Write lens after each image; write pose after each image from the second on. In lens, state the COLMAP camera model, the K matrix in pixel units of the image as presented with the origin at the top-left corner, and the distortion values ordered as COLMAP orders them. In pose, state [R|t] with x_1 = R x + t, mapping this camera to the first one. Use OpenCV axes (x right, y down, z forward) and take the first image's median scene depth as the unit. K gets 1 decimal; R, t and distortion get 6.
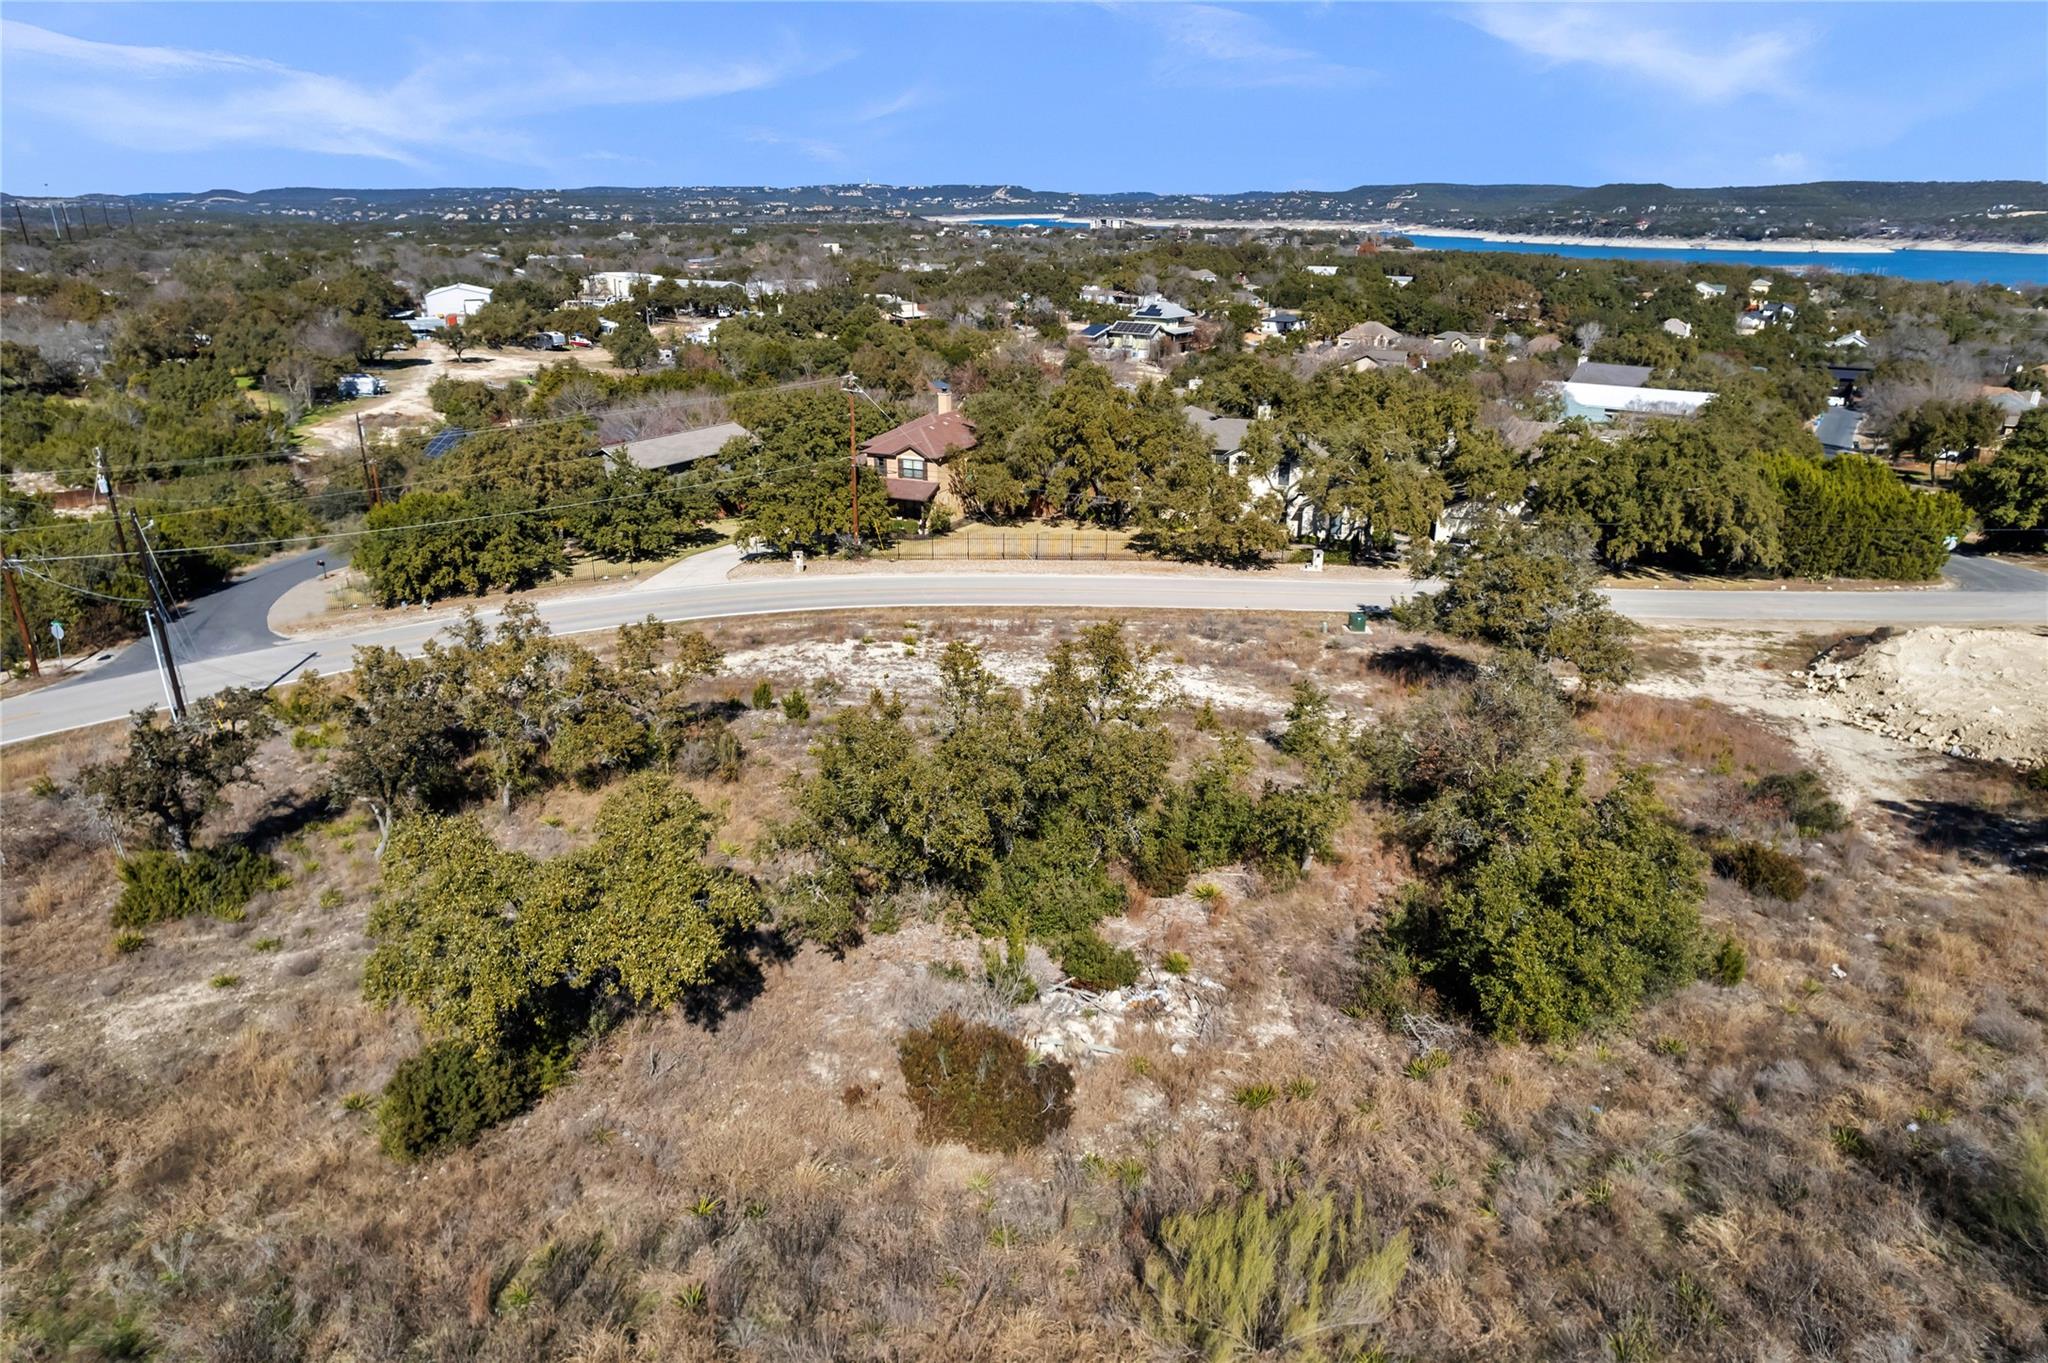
lens RADIAL K [[1317.7, 0, 1019.1], [0, 1317.7, 688.9], [0, 0, 1]] dist [-0.082346, 0.074919]
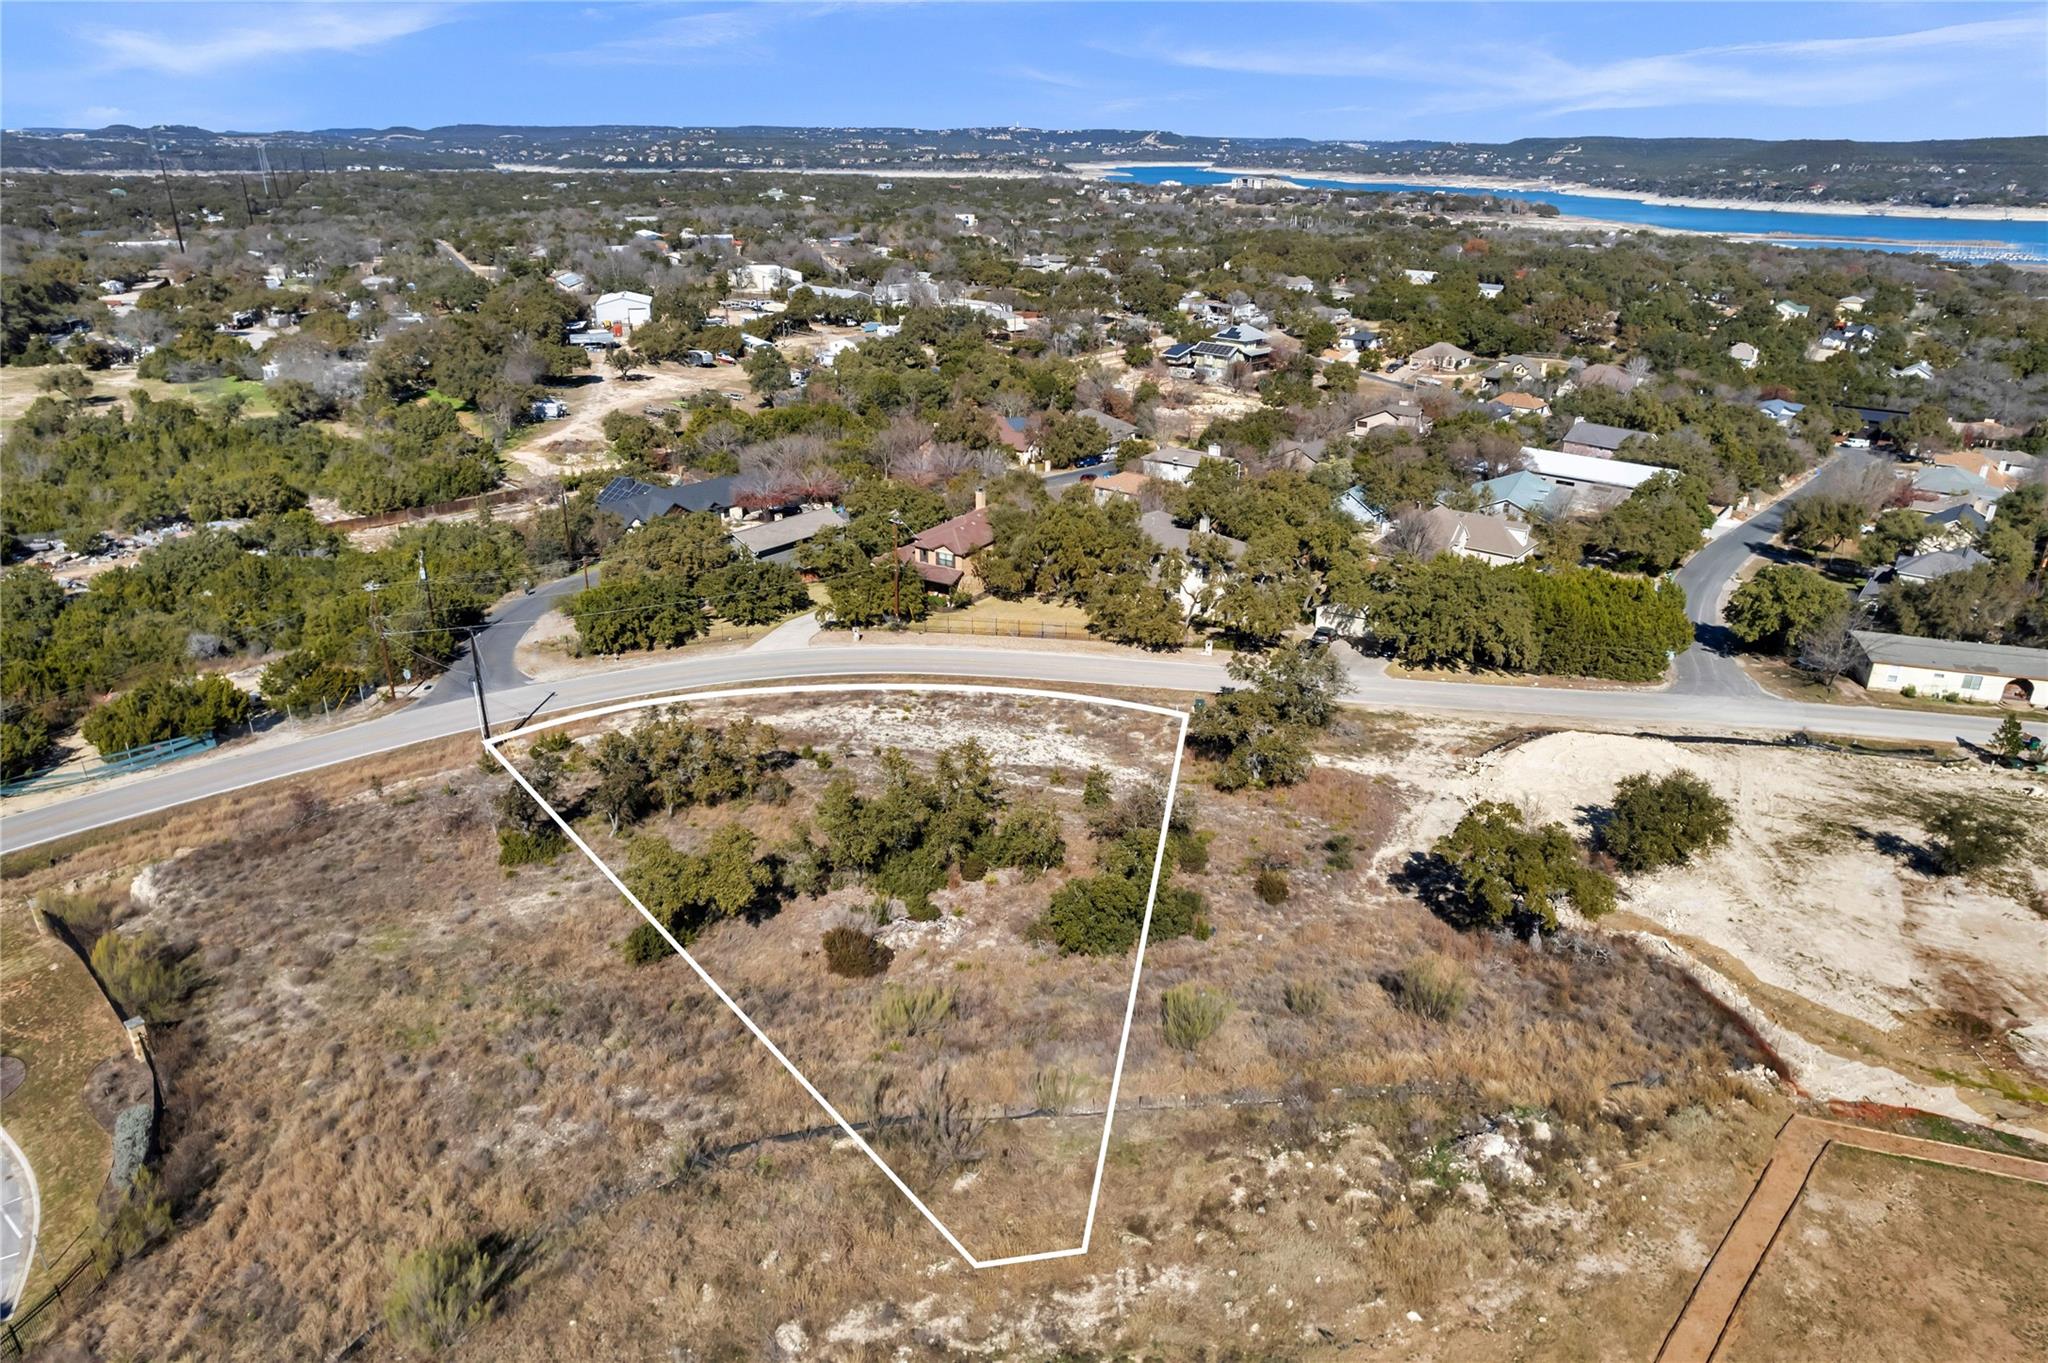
lens RADIAL K [[1317.7, 0, 1018.2], [0, 1317.7, 683.1], [0, 0, 1]] dist [-0.082346, 0.074919]
pose [[0.994125, 0.049708, -0.096152, 0.160346], [-0.046233, 0.998206, 0.038031, -0.105298], [0.097870, -0.033362, 0.994640, -0.469482]]
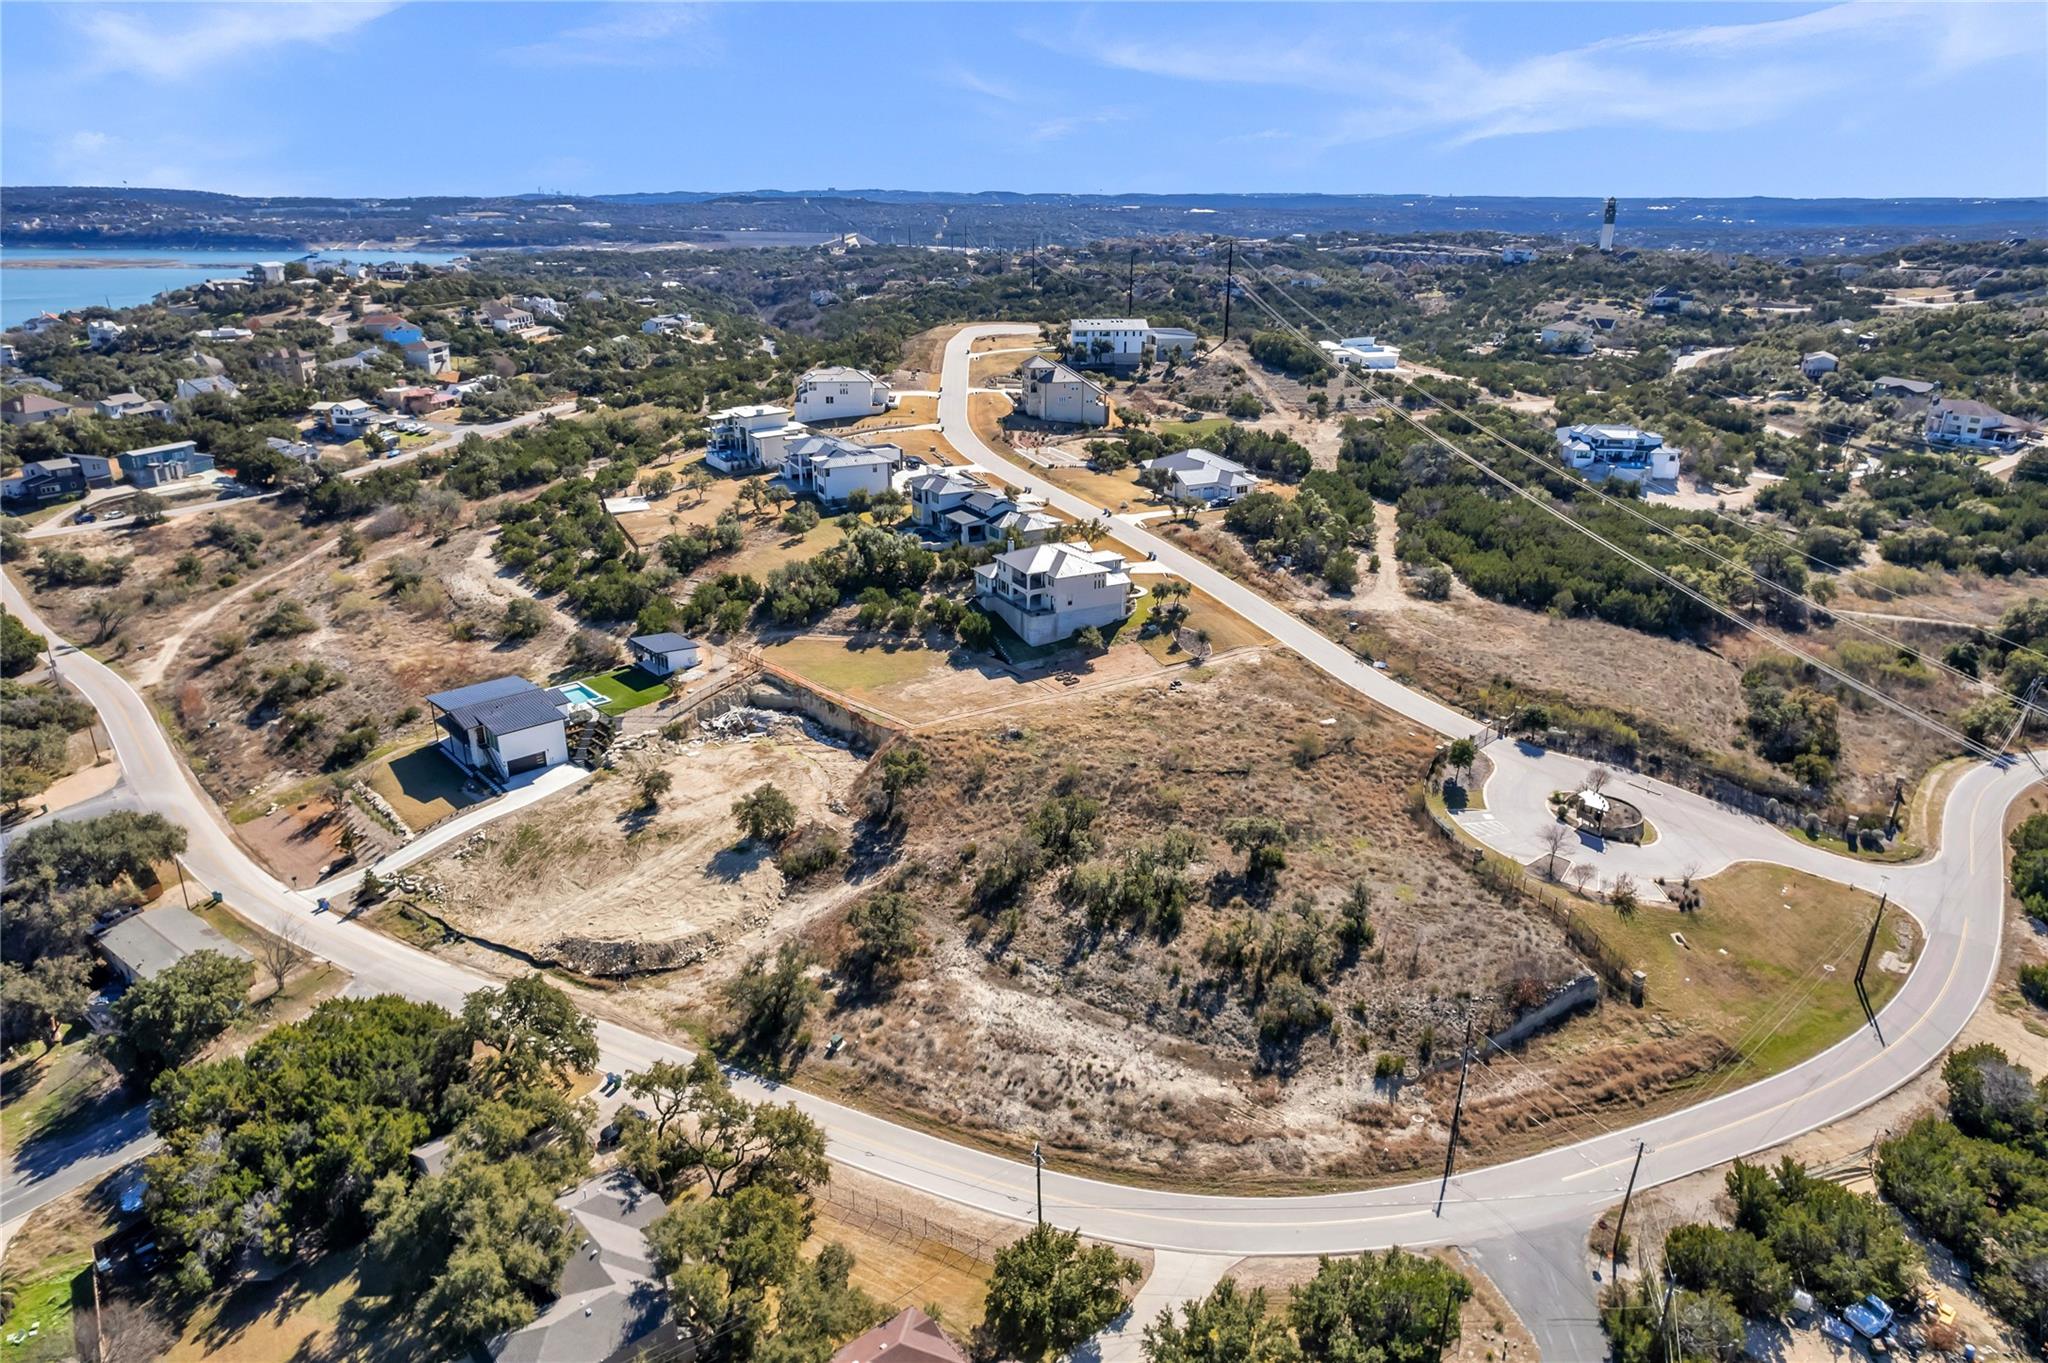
lens RADIAL K [[1317.7, 0, 1019.7], [0, 1317.7, 667.7], [0, 0, 1]] dist [-0.082346, 0.074919]
pose [[-0.904429, -0.149875, 0.399432, -0.495604], [0.146372, 0.770420, 0.620506, -1.248957], [-0.400729, 0.619669, -0.674853, 1.483652]]
